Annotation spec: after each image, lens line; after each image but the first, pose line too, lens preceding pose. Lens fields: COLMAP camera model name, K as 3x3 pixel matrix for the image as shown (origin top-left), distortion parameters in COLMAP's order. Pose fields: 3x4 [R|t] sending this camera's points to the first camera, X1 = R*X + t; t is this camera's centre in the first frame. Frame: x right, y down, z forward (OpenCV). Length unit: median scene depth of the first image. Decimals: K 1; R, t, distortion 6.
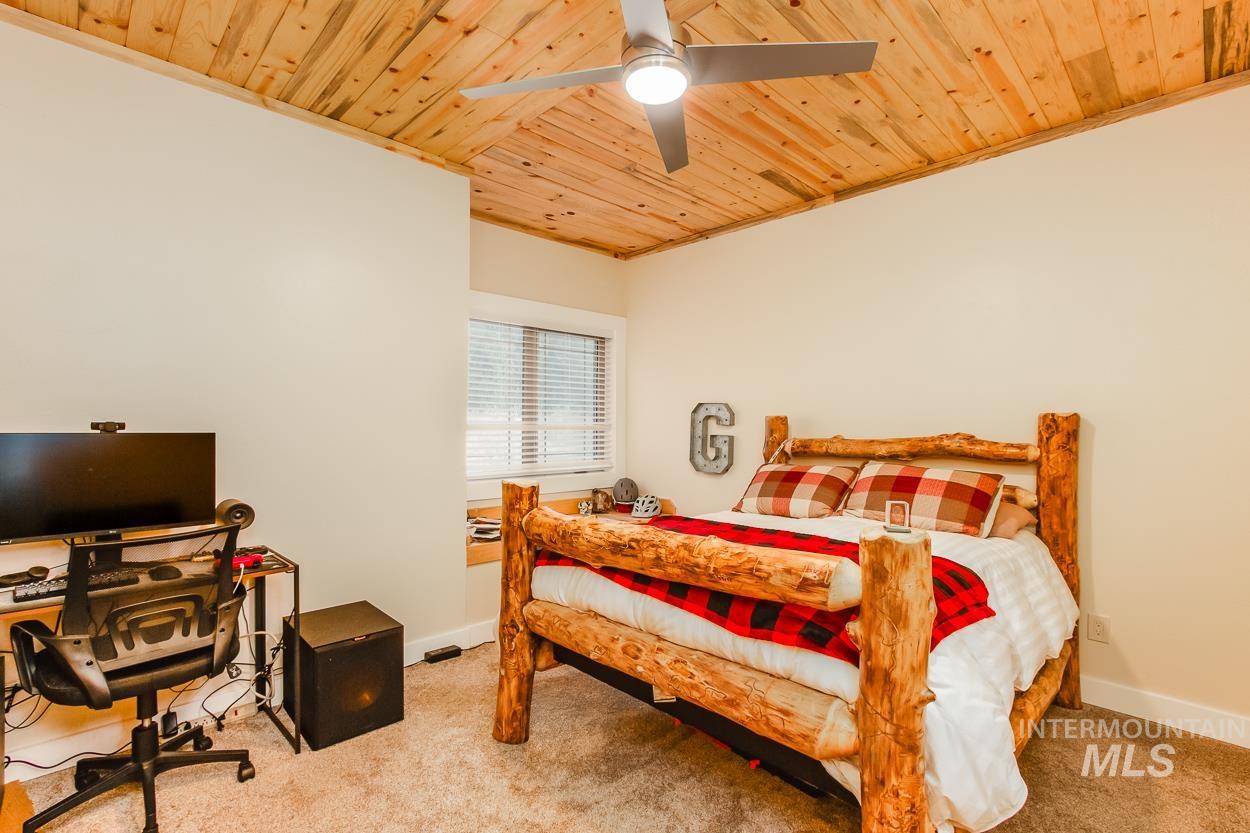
lens RADIAL K [[578.2, 0, 625.8], [0, 578.2, 421.6], [0, 0, 1]] dist [-0.000386, 0.003668]
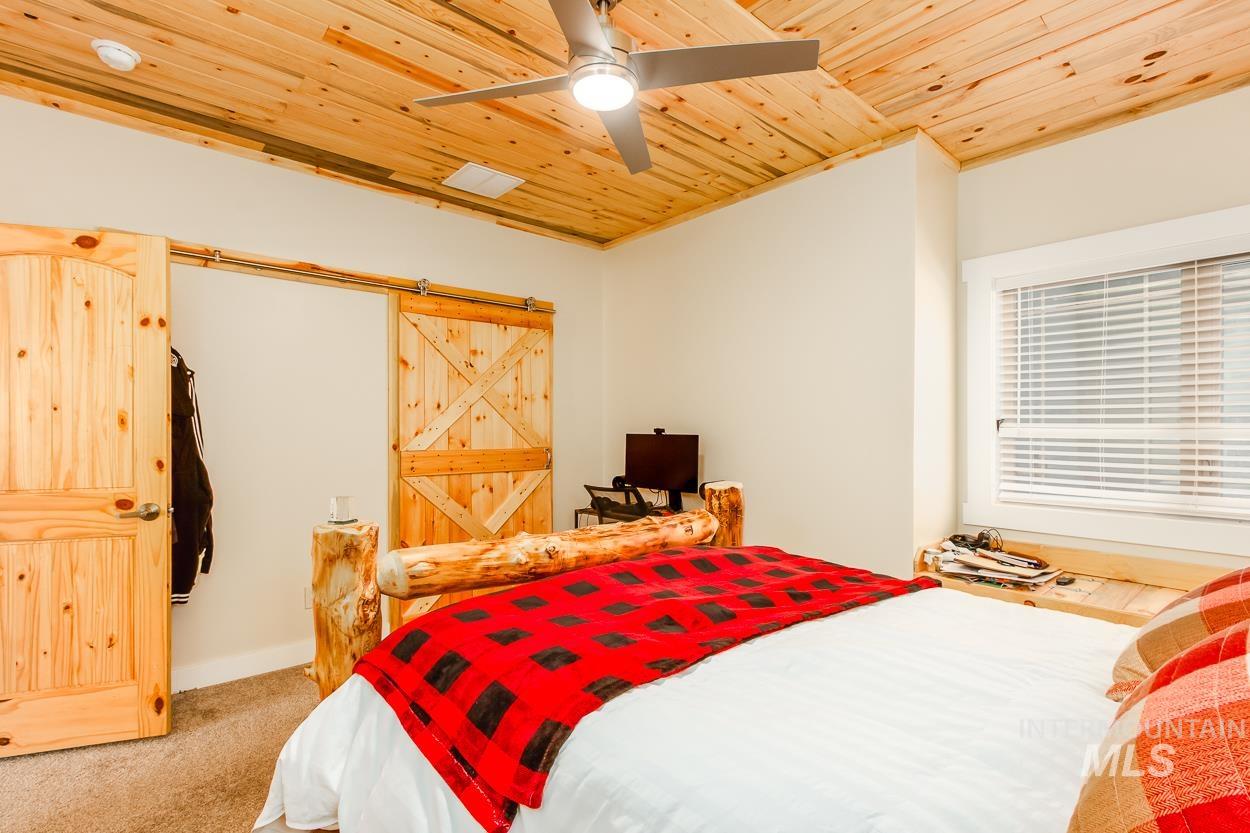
lens RADIAL K [[578.2, 0, 625.3], [0, 578.2, 424.1], [0, 0, 1]] dist [-0.000386, 0.003668]
pose [[-0.059148, -0.006562, -0.998228, 0.752042], [0.002528, 0.999974, -0.006724, -0.000561], [0.998246, -0.002921, -0.059130, 0.790847]]
